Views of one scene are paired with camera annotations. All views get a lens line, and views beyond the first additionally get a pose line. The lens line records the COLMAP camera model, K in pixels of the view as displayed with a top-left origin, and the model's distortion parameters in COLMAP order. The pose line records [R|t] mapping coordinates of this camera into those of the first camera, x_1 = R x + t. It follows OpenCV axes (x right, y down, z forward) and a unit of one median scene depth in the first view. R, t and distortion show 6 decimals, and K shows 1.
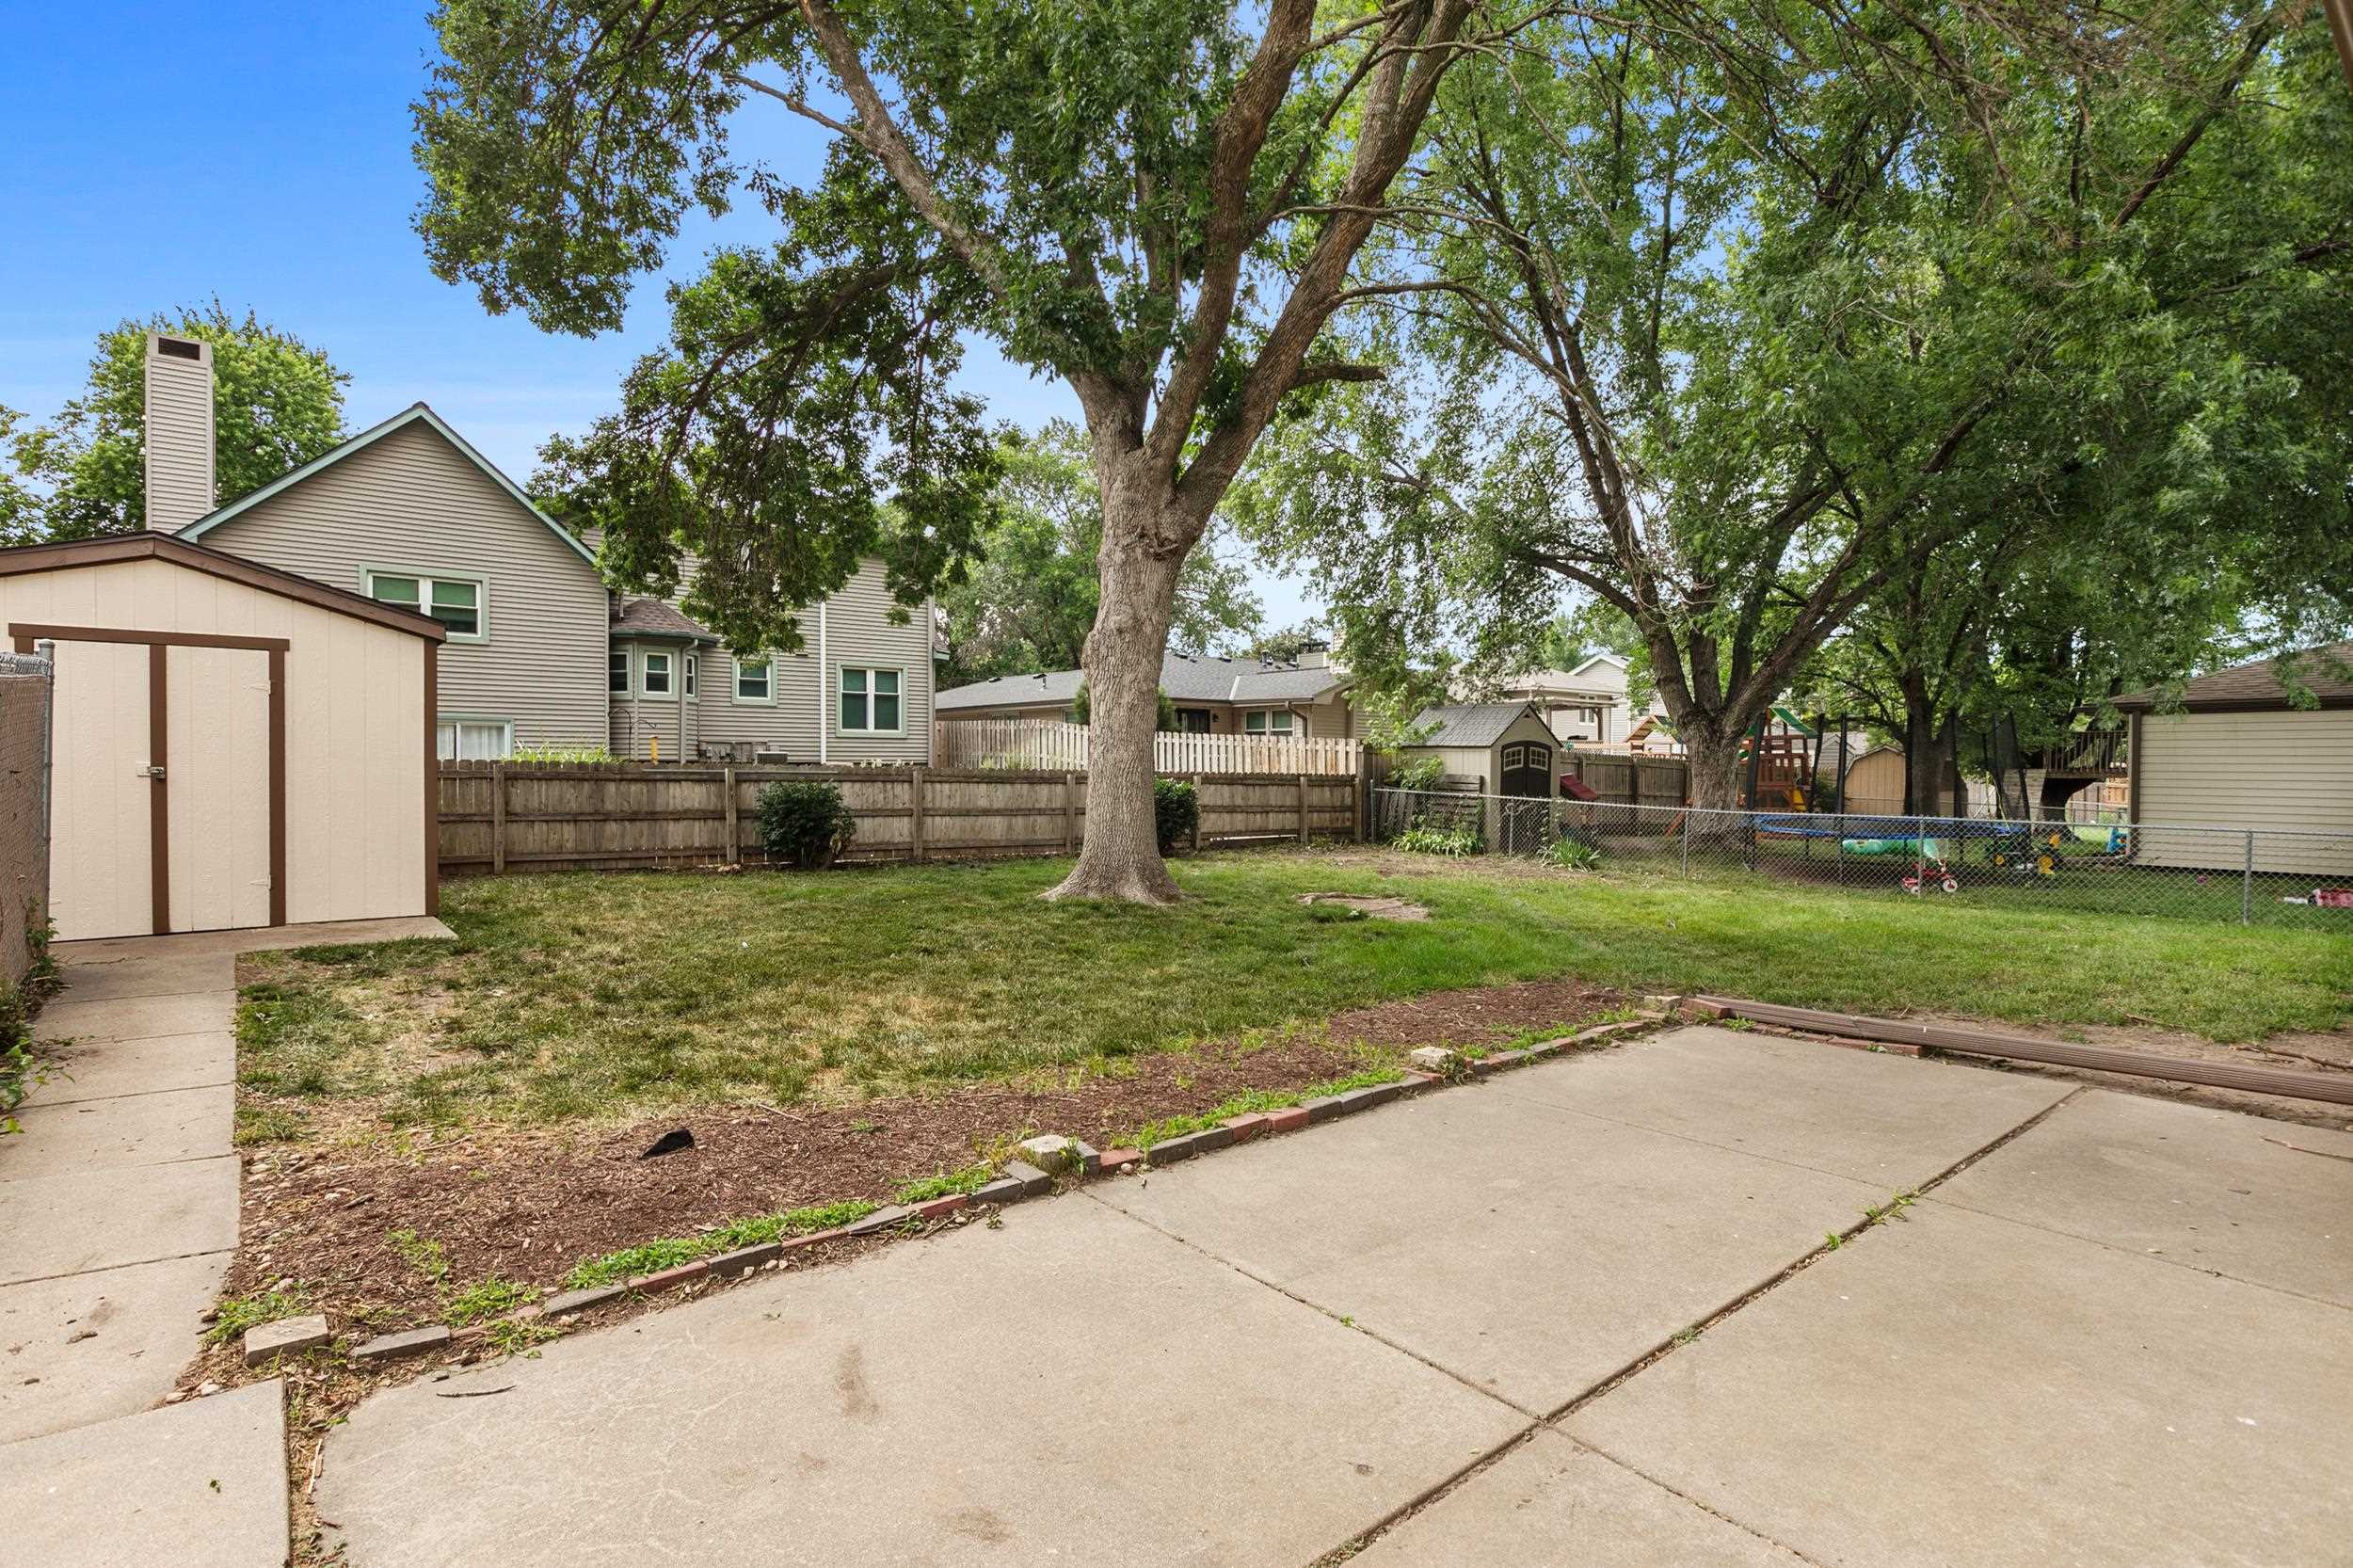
lens RADIAL K [[1151.6, 0, 1173.1], [0, 1151.6, 764.8], [0, 0, 1]] dist [0.000758, -0.000244]
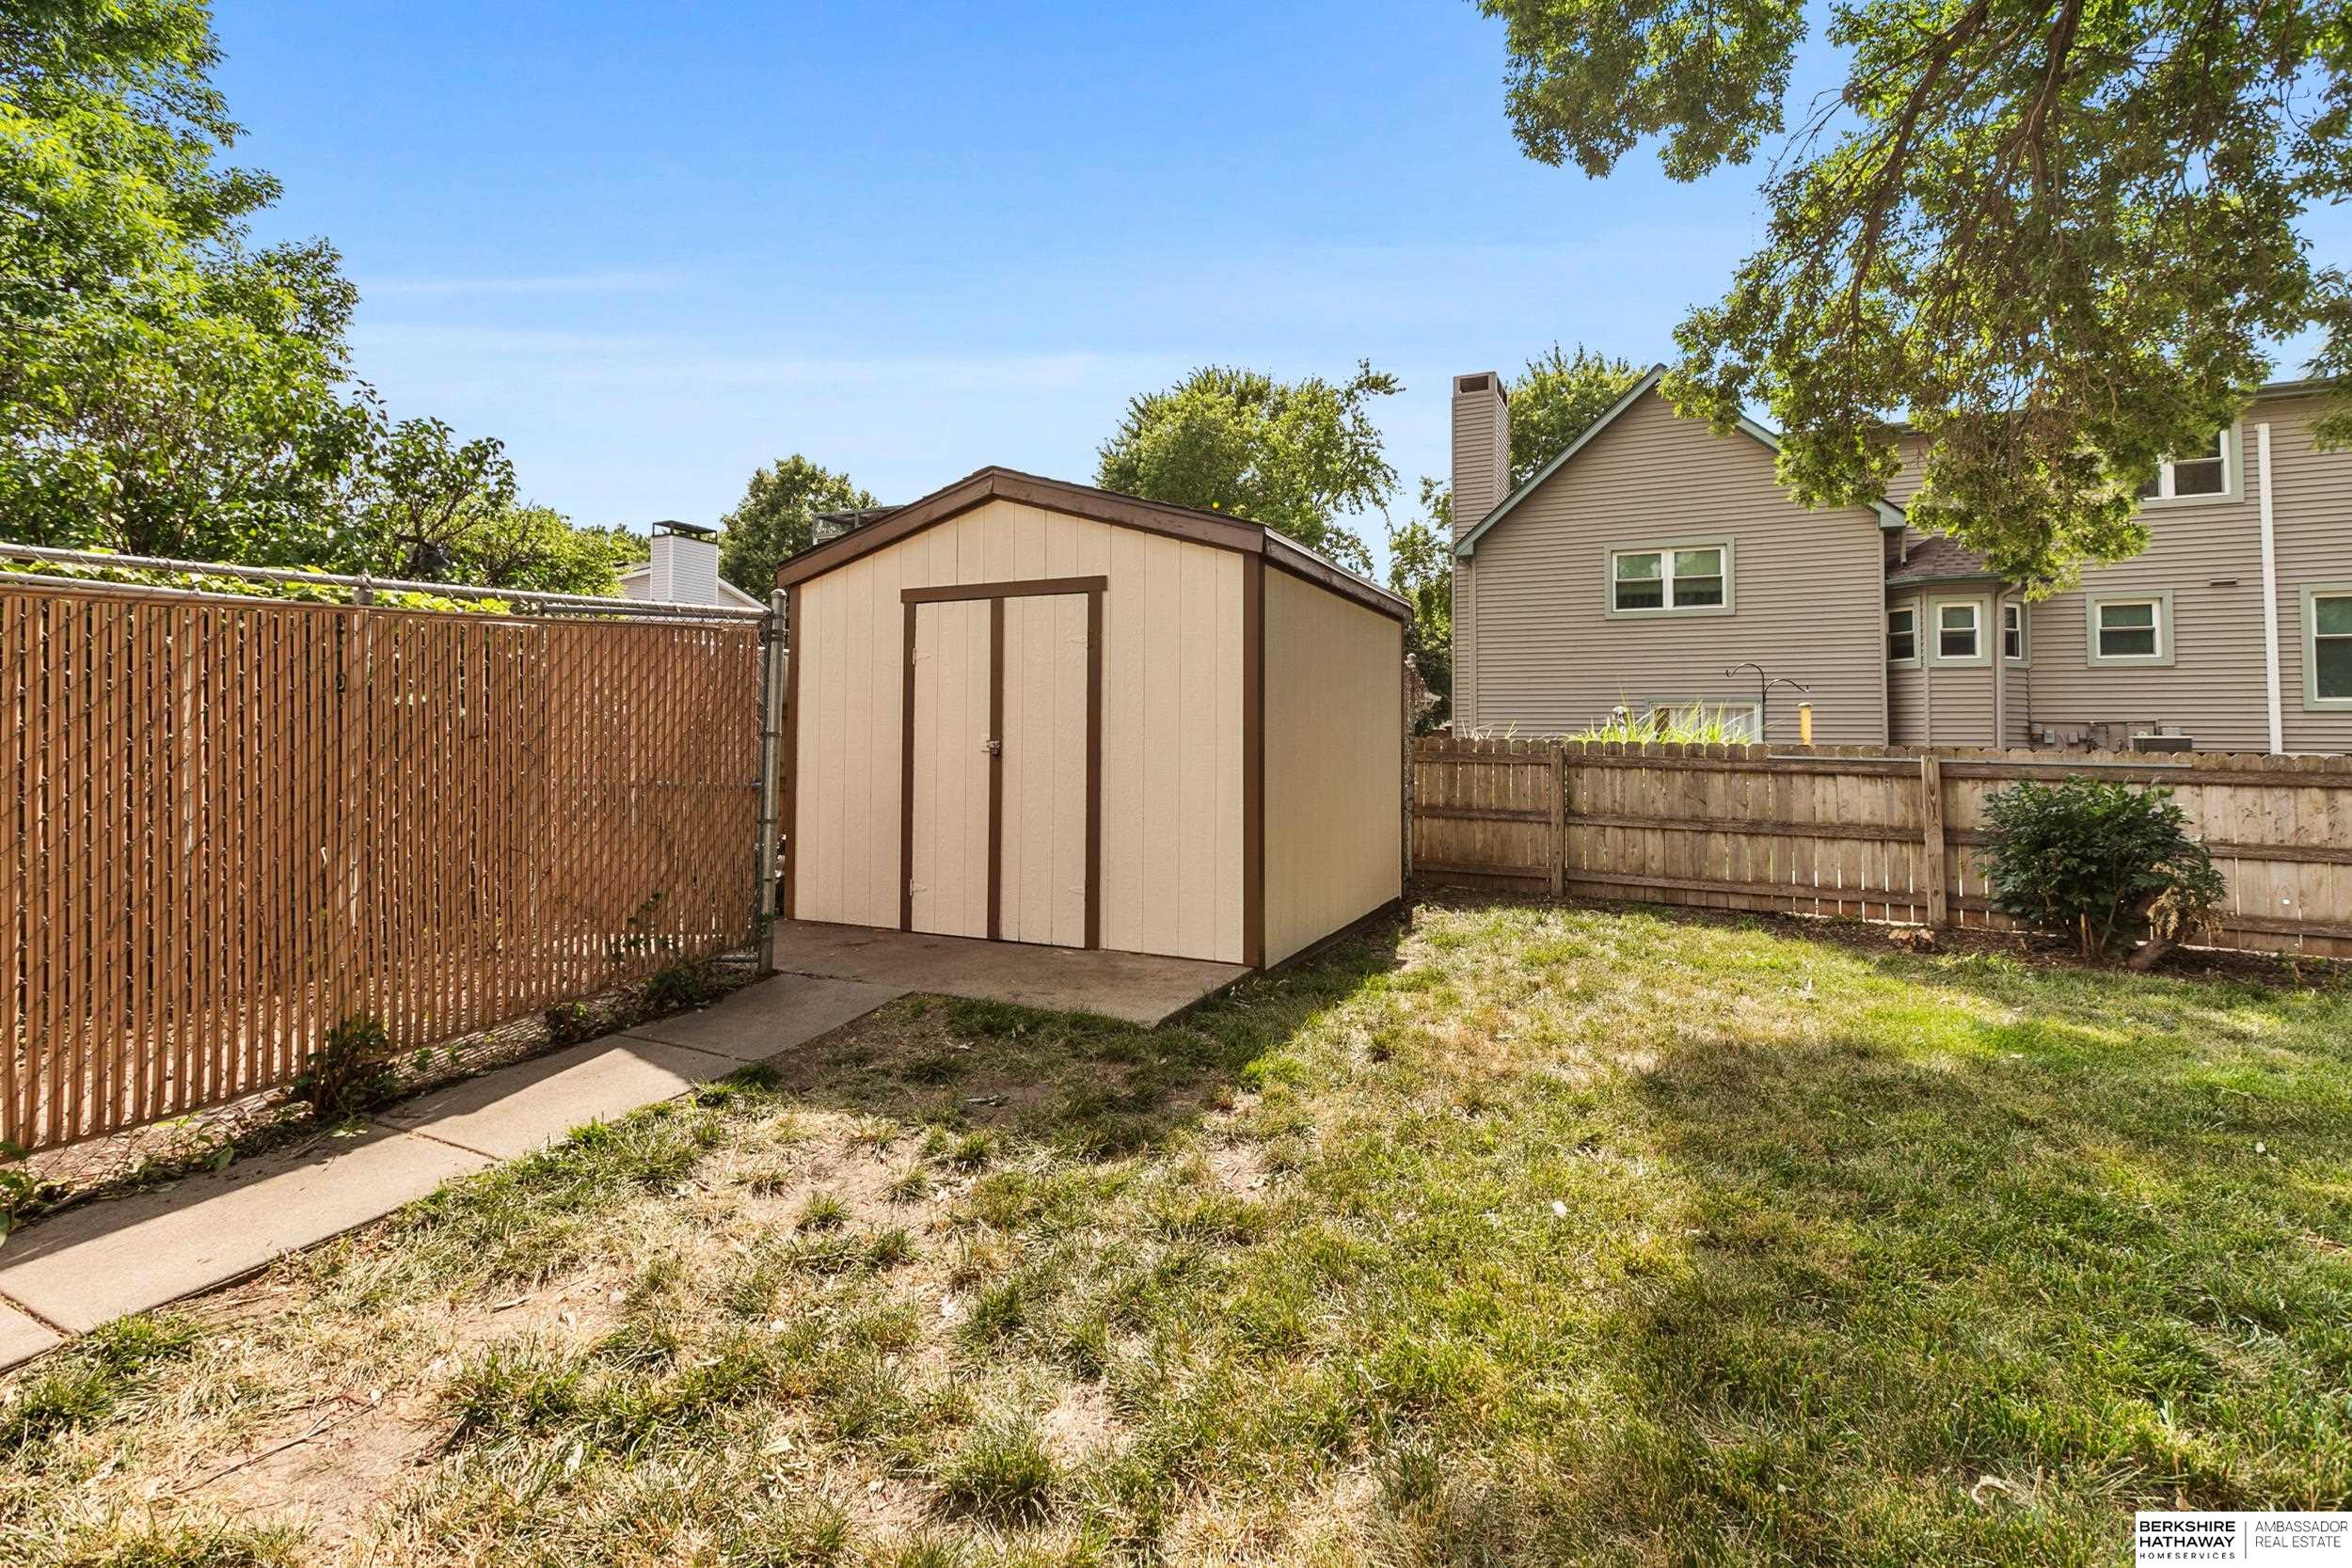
lens RADIAL K [[1073.5, 0, 1175.2], [0, 1073.5, 701.1], [0, 0, 1]] dist [0.001192, 0.000808]
pose [[0.421229, -0.036033, -0.906238, -0.052779], [-0.010752, 0.998942, -0.044716, 0.003863], [0.906891, 0.028580, 0.420396, 0.403022]]
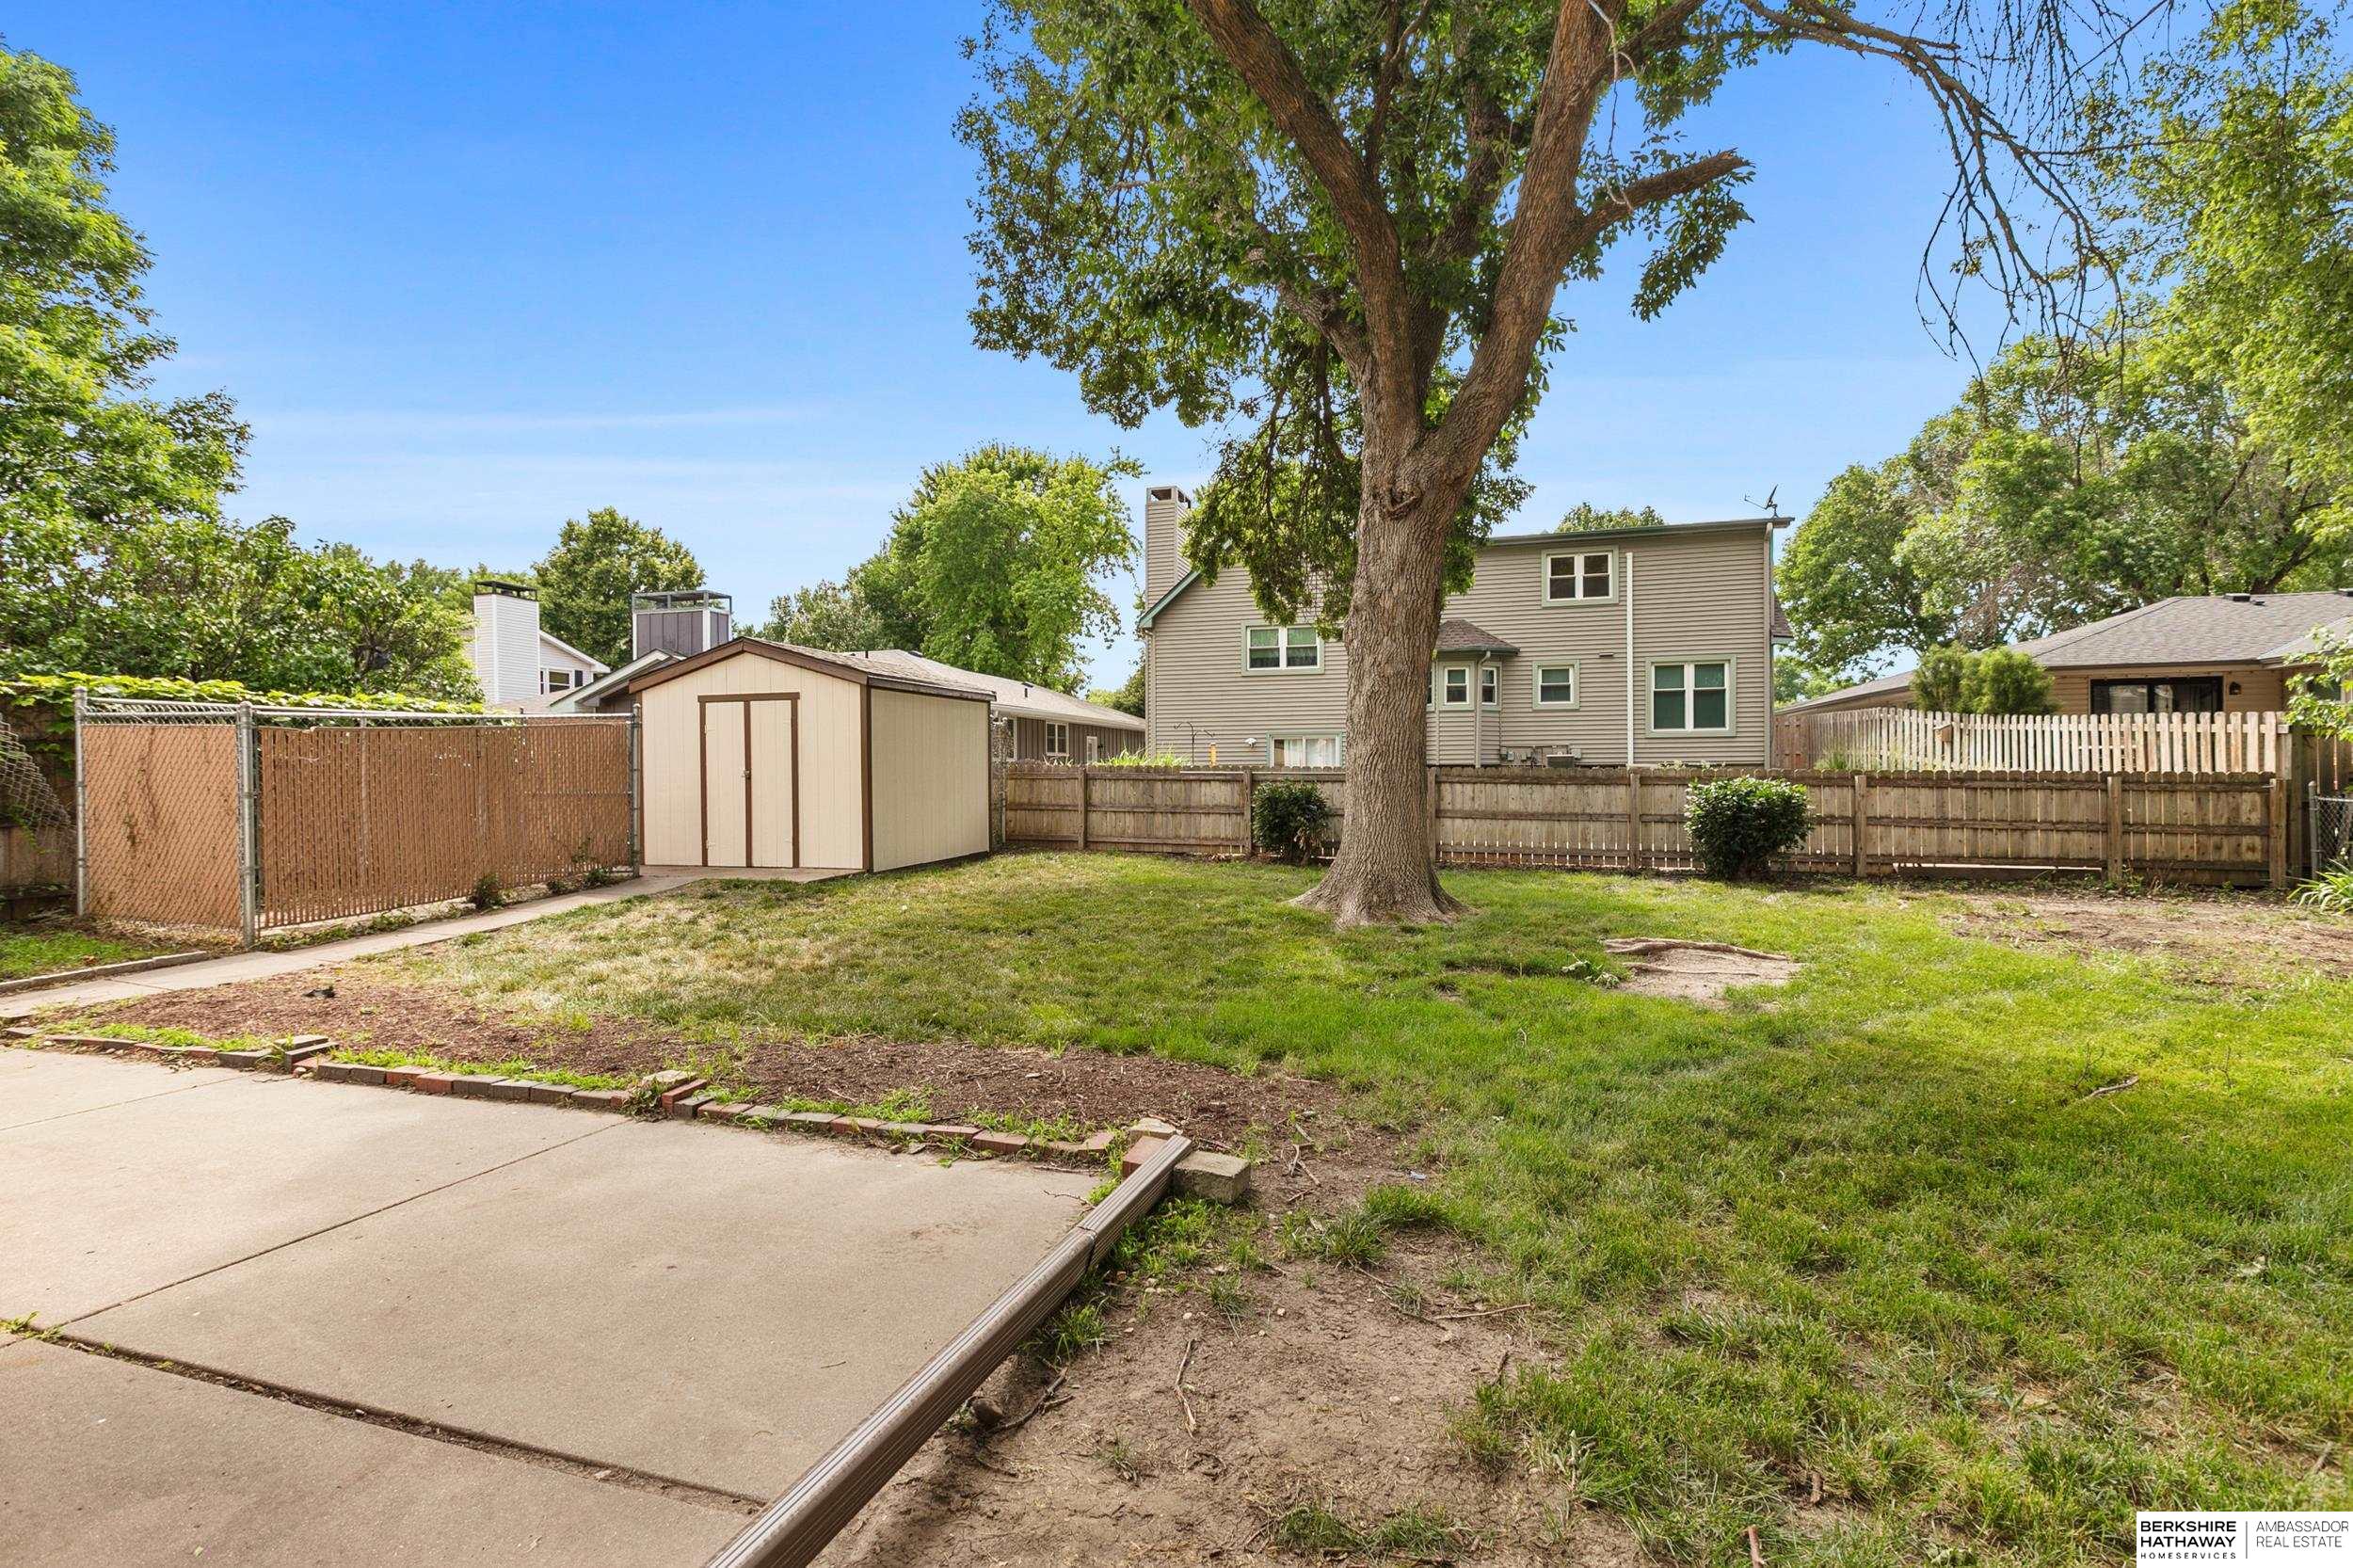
lens RADIAL K [[1074.1, 0, 1176.6], [0, 1074.1, 775.2], [0, 0, 1]] dist [0.001192, 0.000808]
pose [[0.550044, -0.005034, -0.835120, 0.433088], [0.008437, 0.999964, -0.000470, 0.007594], [0.835093, -0.006788, 0.550067, 0.331441]]
